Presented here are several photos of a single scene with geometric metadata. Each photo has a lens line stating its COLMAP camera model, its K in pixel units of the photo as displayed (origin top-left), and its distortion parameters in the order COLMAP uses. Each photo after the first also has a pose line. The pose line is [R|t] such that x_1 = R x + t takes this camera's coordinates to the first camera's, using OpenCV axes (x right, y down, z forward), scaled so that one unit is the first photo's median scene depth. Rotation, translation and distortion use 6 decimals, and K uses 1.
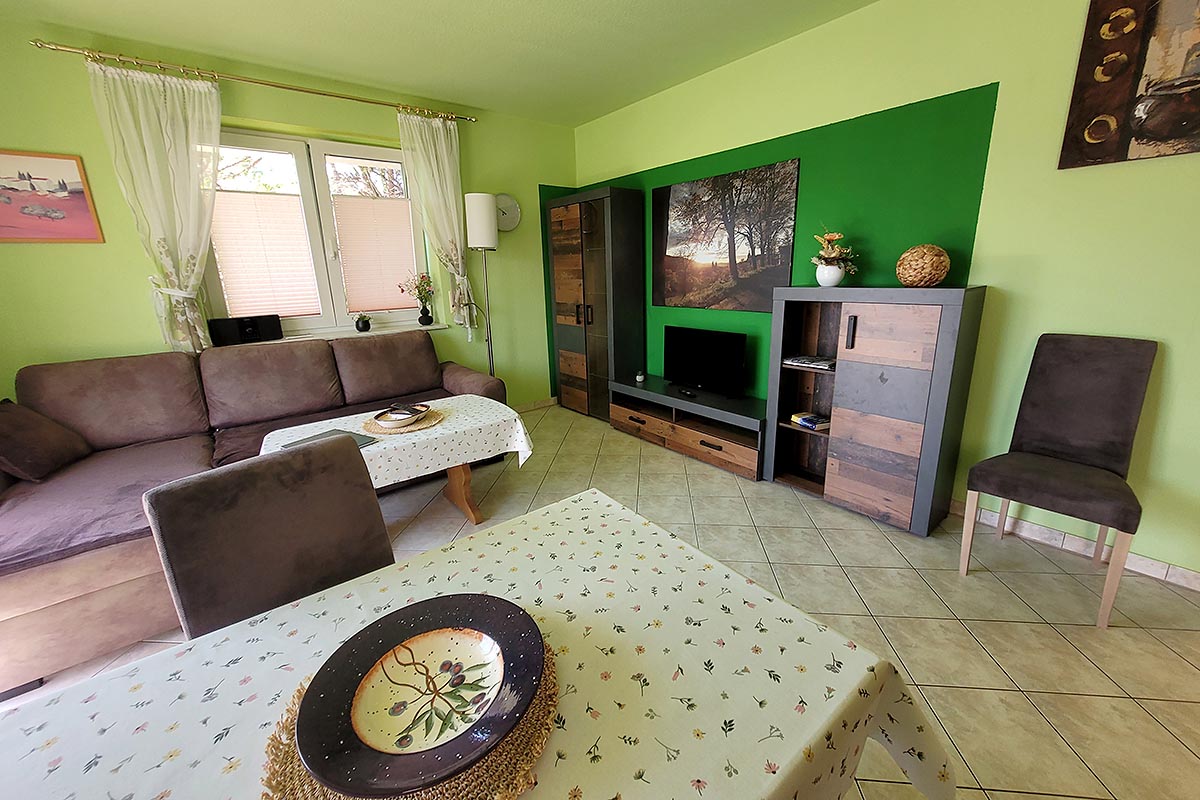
lens RADIAL K [[449.0, 0, 600.0], [0, 449.0, 400.0], [0, 0, 1]] dist [-0.001018, -0.000305]
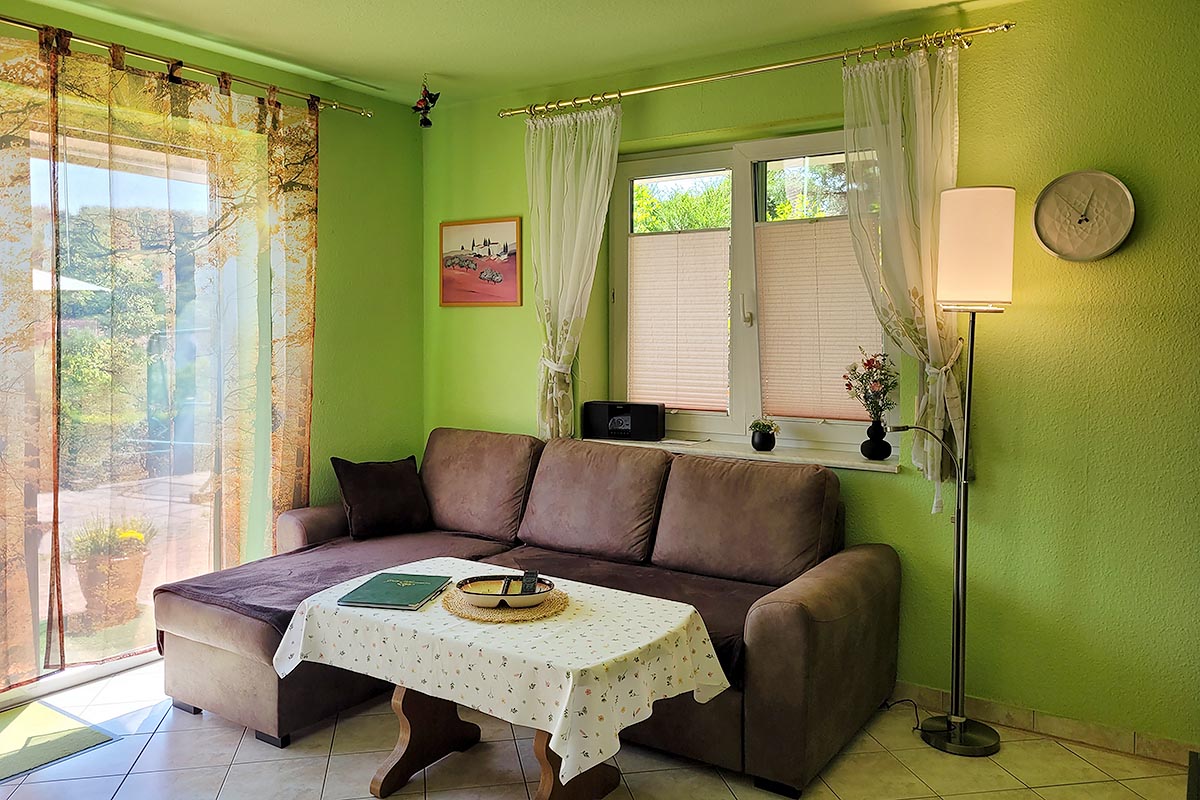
lens RADIAL K [[907.9, 0, 600.0], [0, 907.9, 400.0], [0, 0, 1]] dist [0.002546, 0.004557]
pose [[0.306076, 0.100668, -0.946670, 0.591581], [-0.279657, 0.960029, 0.011670, -0.214741], [0.910005, 0.261171, 0.321995, 0.556312]]
